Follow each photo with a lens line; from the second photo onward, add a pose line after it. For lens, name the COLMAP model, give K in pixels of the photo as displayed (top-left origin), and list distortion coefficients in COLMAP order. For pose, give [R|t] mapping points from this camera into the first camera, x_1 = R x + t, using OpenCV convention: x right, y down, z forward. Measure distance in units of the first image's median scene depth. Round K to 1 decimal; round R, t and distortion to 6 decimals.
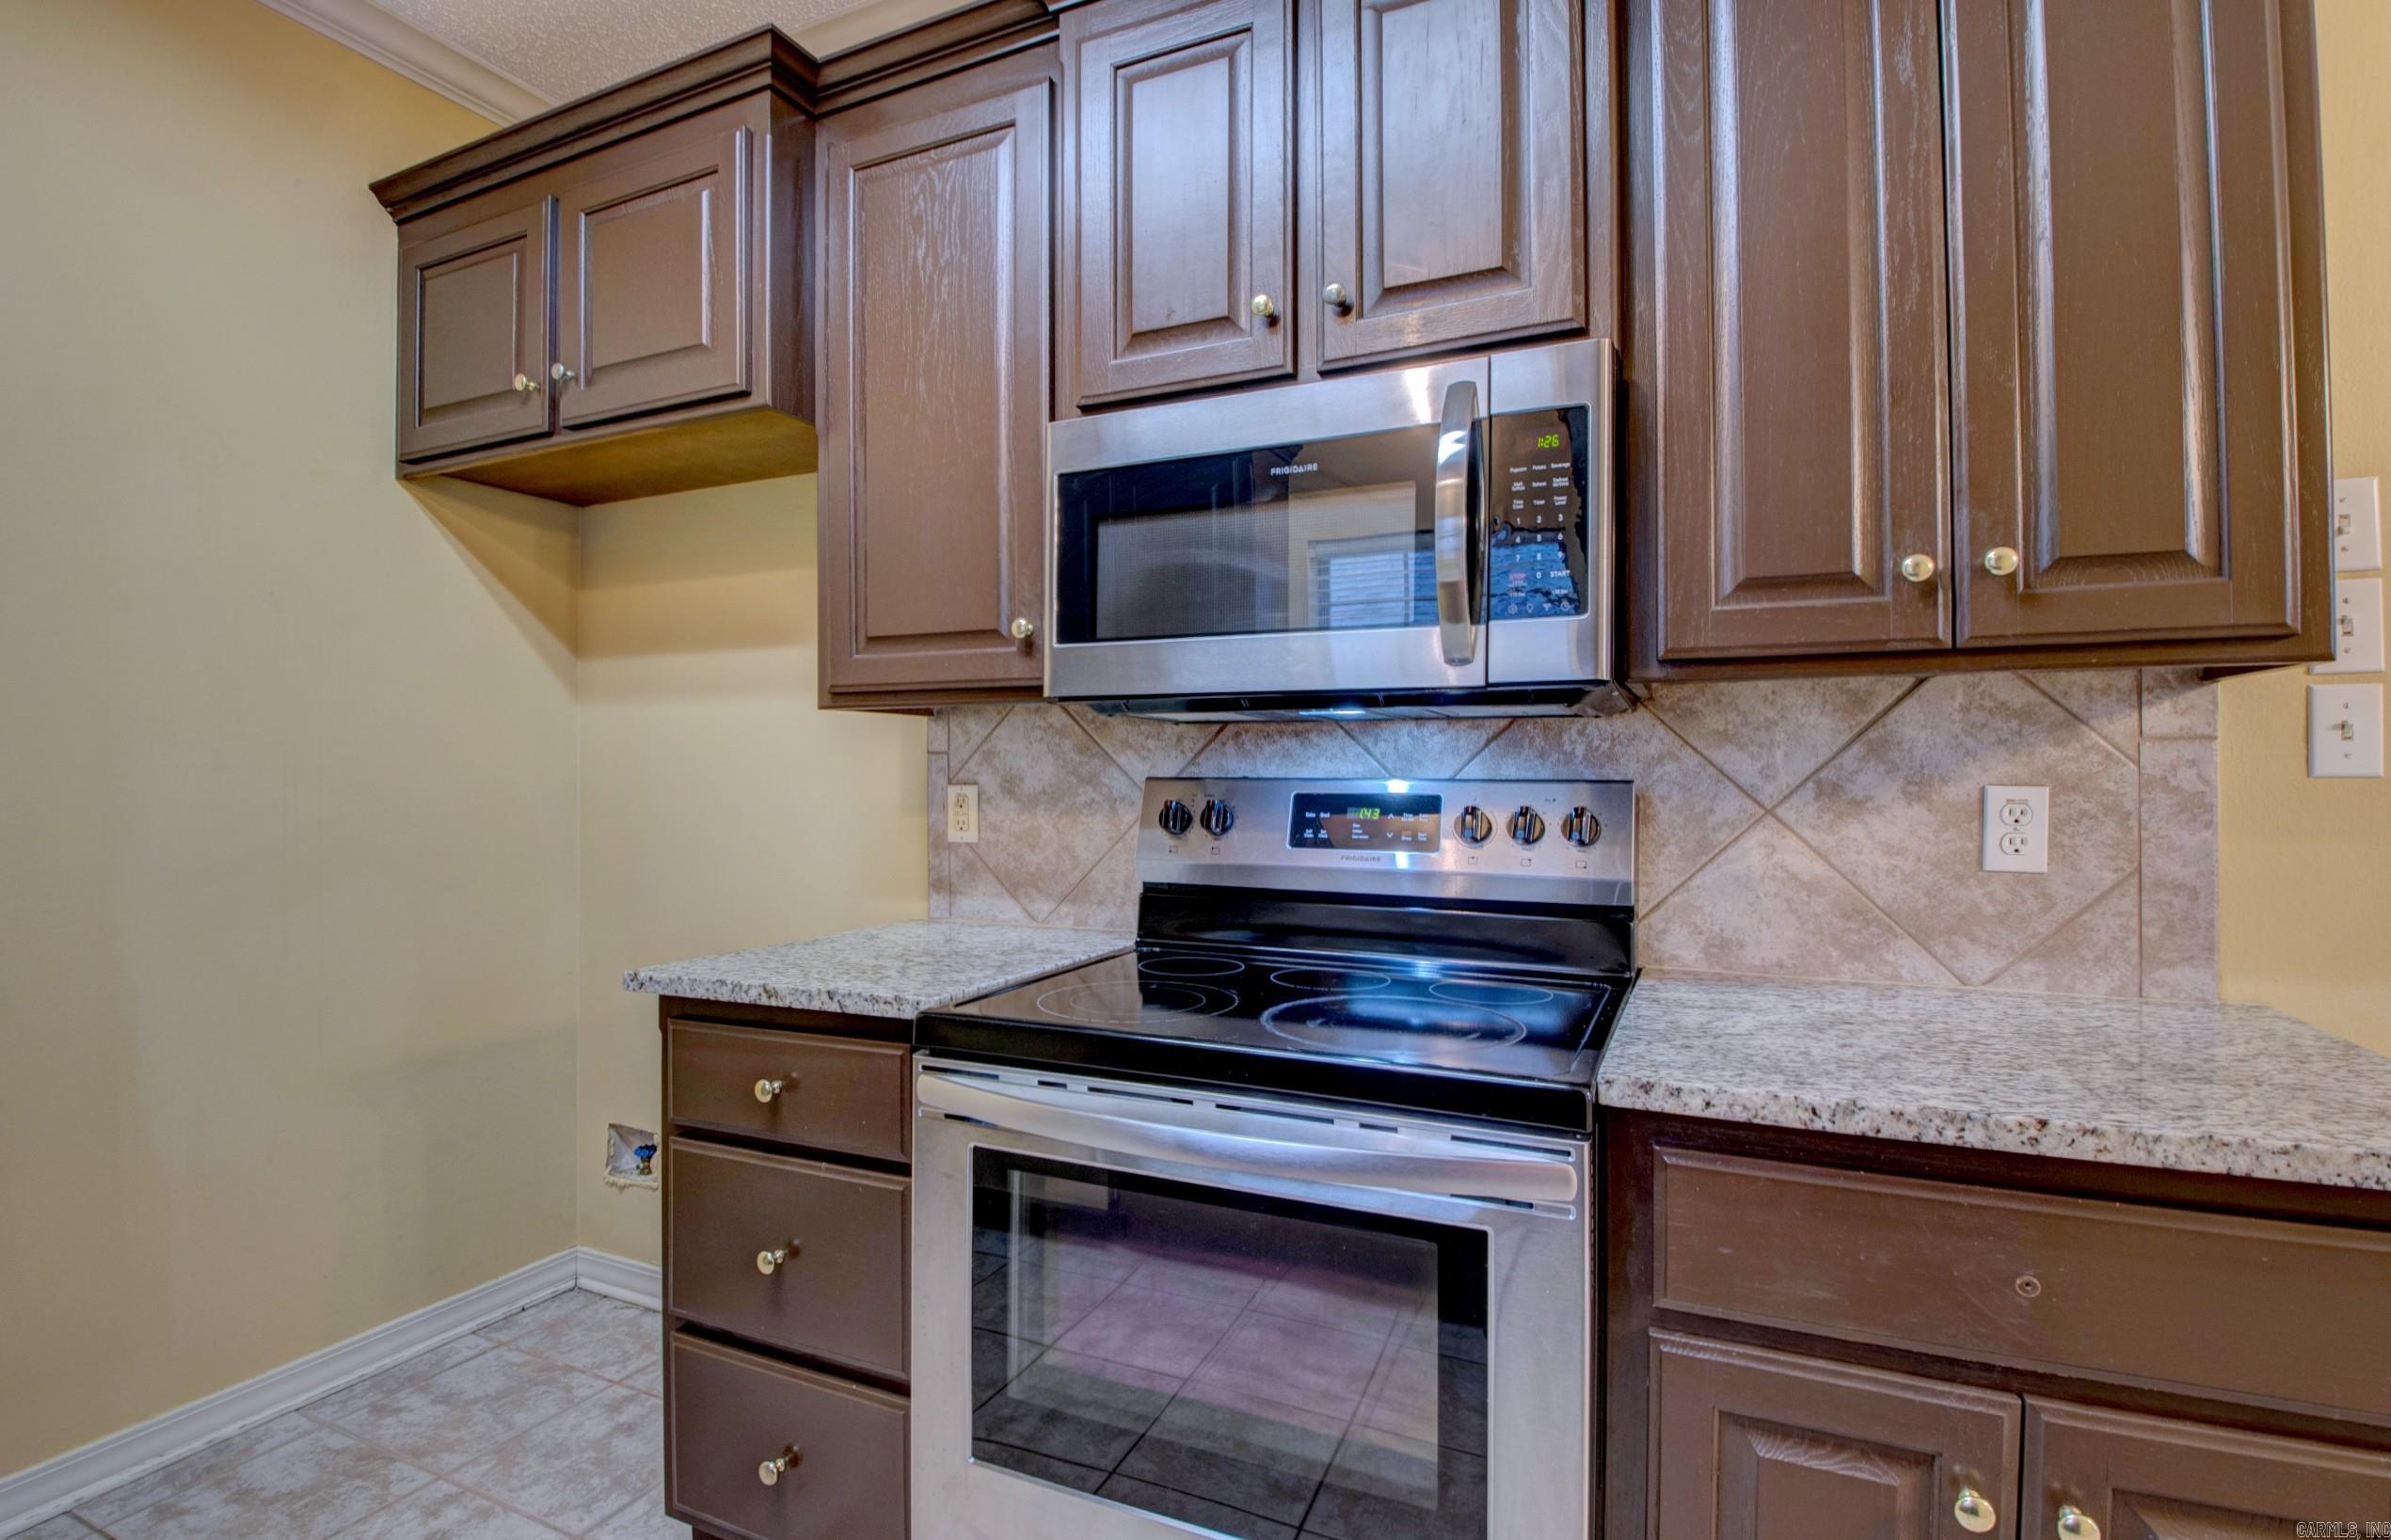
lens RADIAL K [[1123.6, 0, 1181.8], [0, 1123.6, 758.5], [0, 0, 1]] dist [-0.002024, -0.013780]
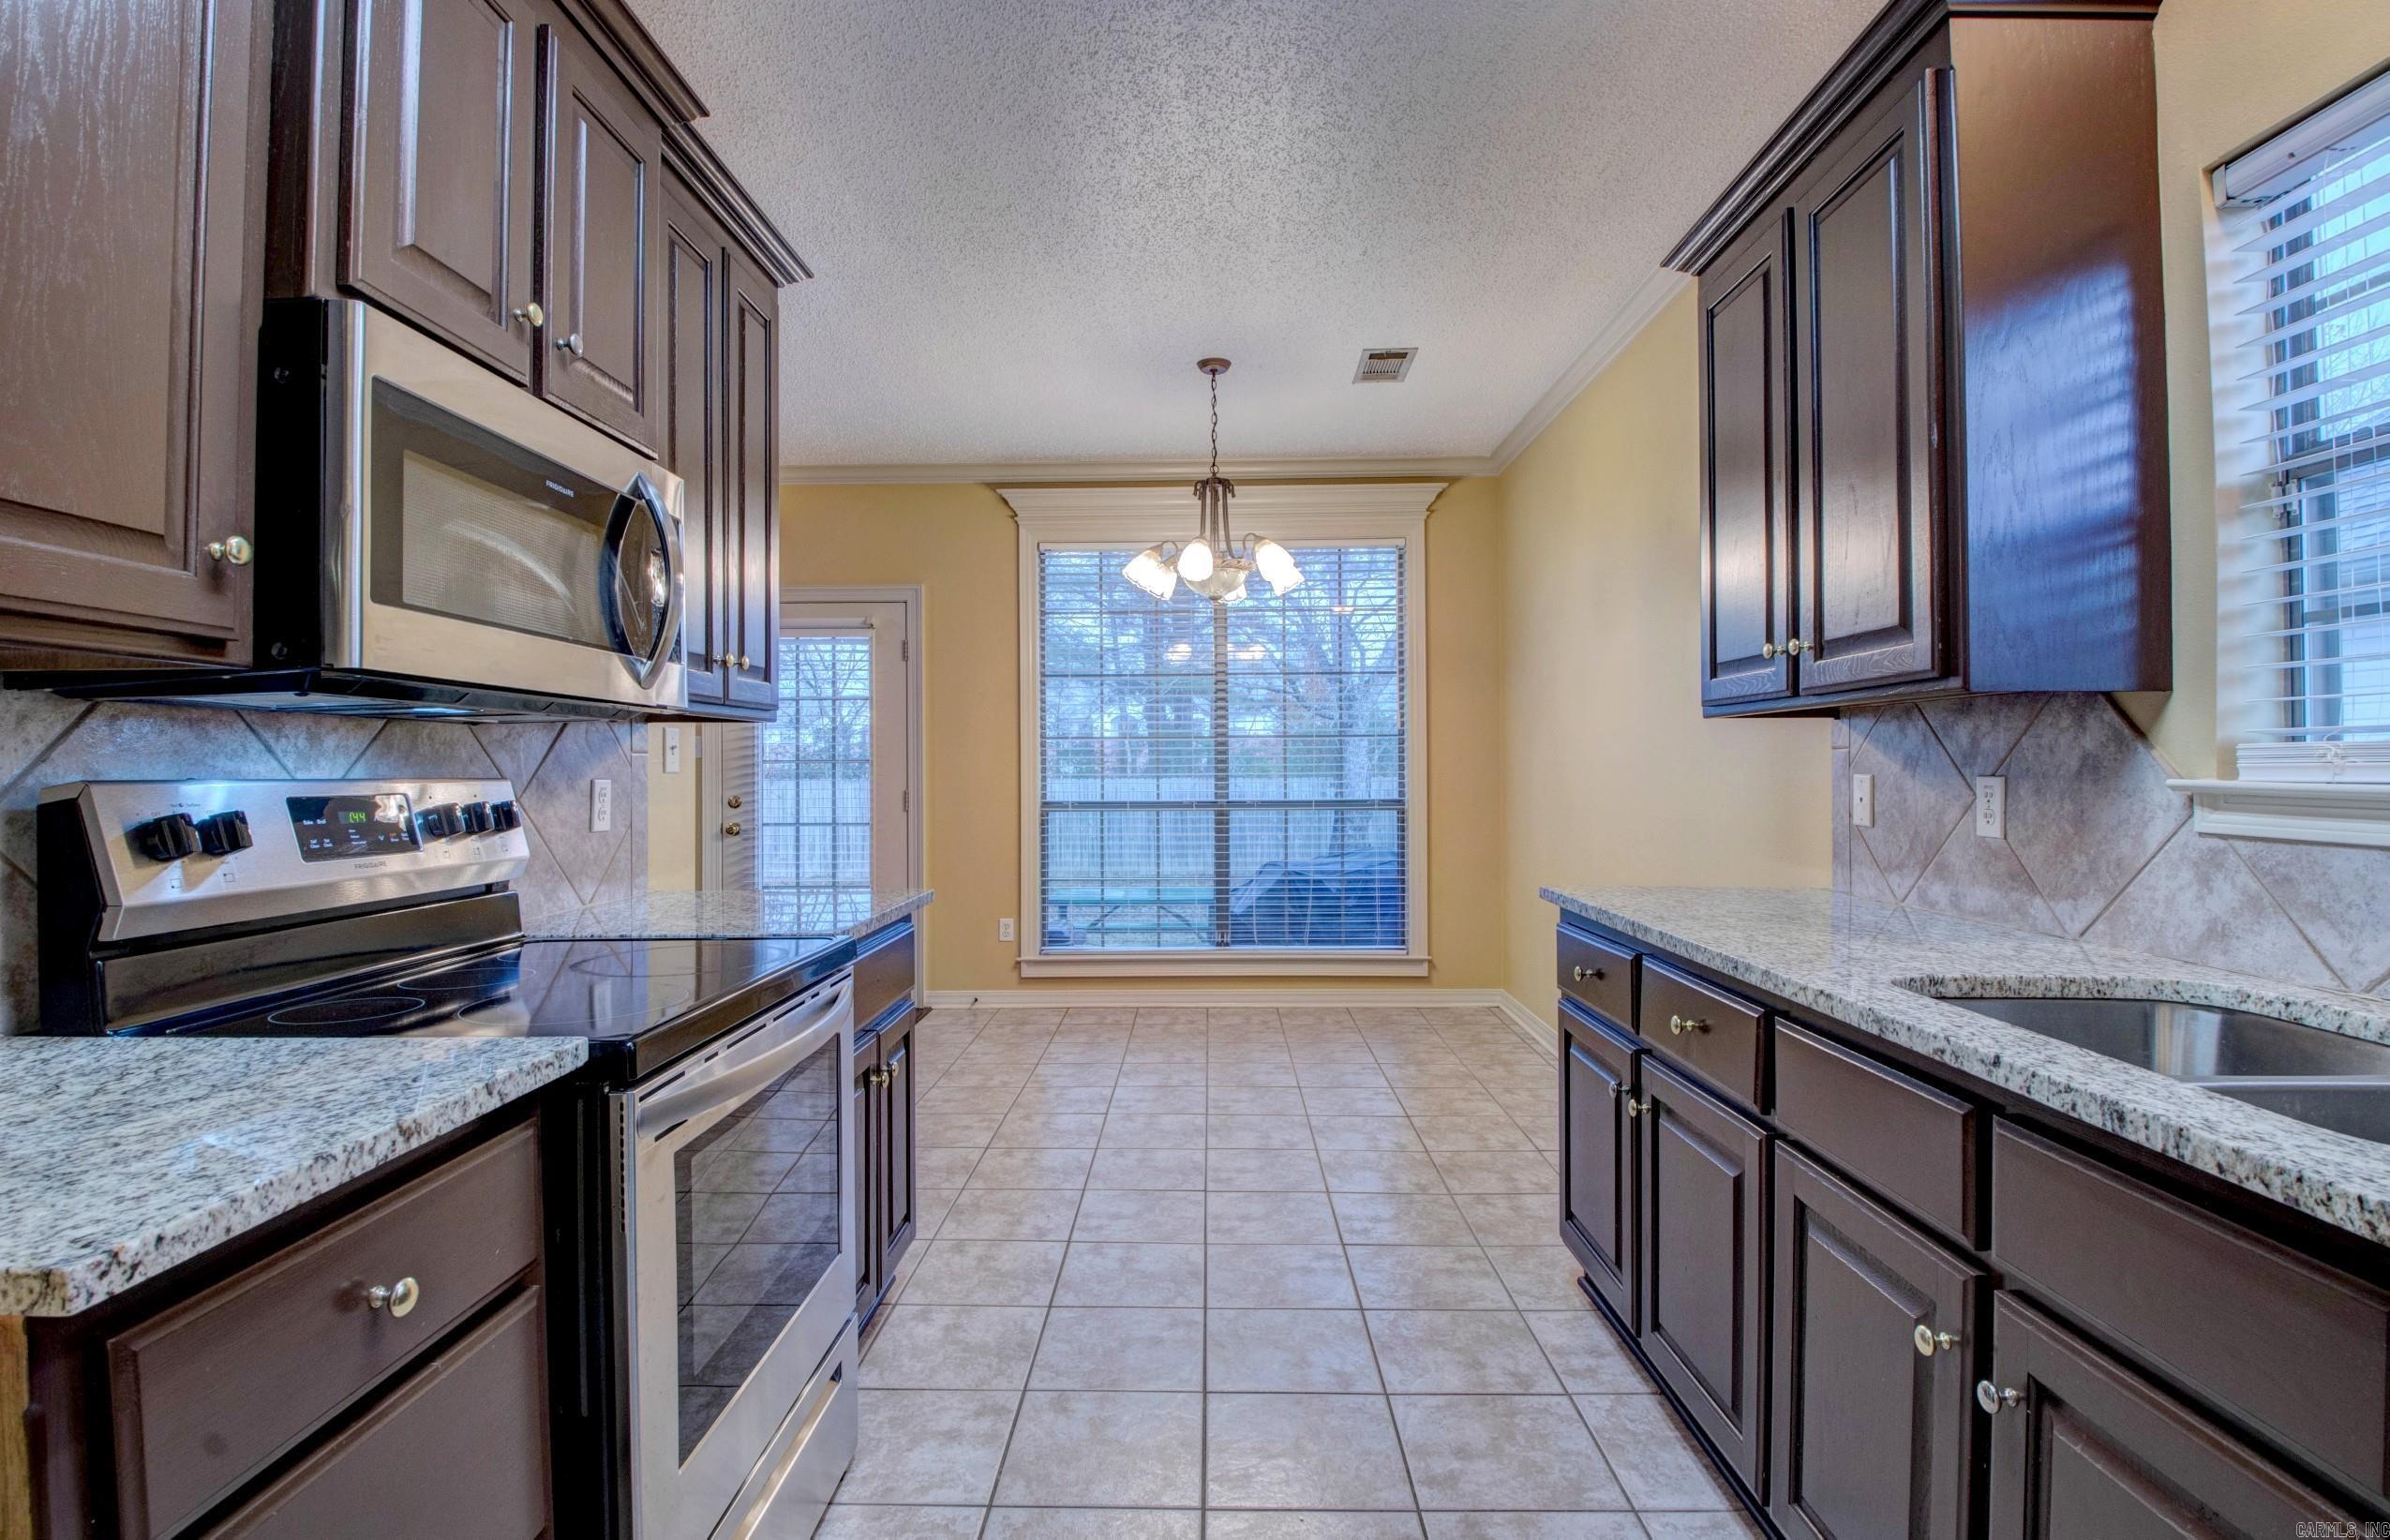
lens RADIAL K [[1123.3, 0, 1184.5], [0, 1123.3, 765.4], [0, 0, 1]] dist [-0.002024, -0.013780]
pose [[-0.402226, 0.005290, 0.915525, -1.079638], [-0.001892, 0.999976, -0.006609, 0.013479], [-0.915539, -0.004390, -0.402206, 0.849452]]
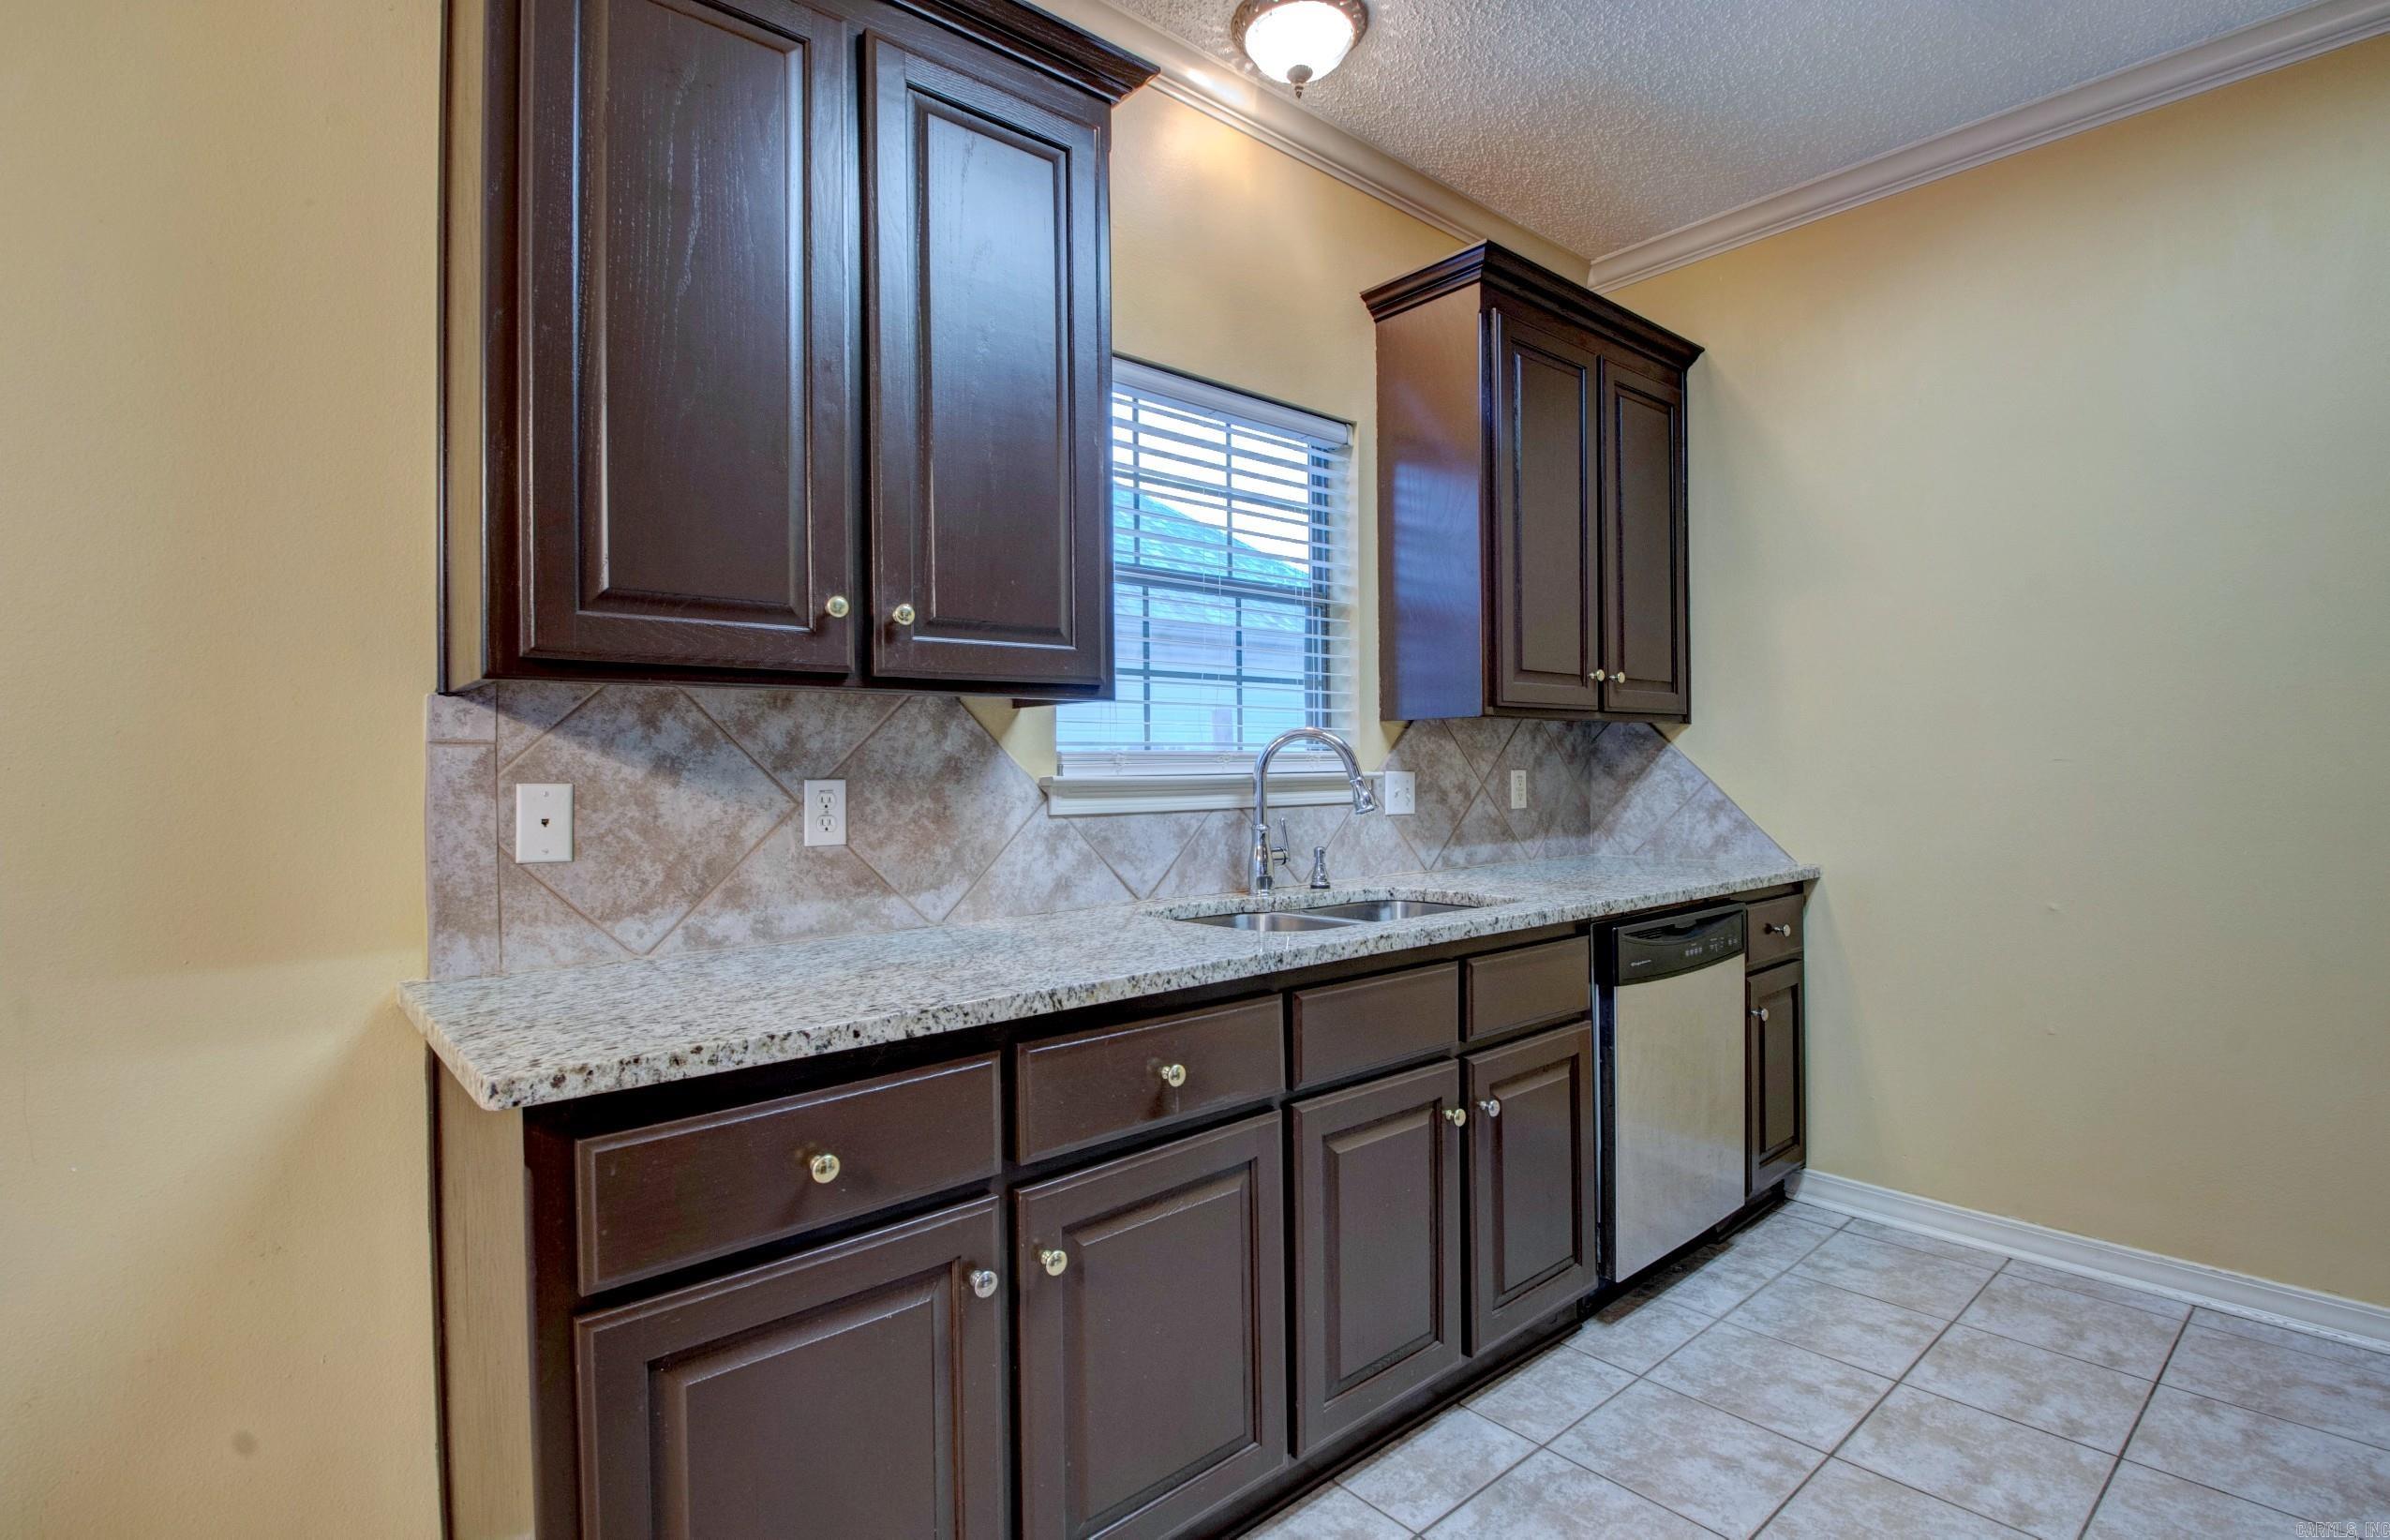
lens RADIAL K [[1123.3, 0, 1202.1], [0, 1123.3, 750.3], [0, 0, 1]] dist [-0.002024, -0.013780]
pose [[-0.401390, -0.001903, -0.915905, 0.739594], [0.014891, 0.999852, -0.008603, 0.000402], [0.915786, -0.017092, -0.401302, 0.301966]]
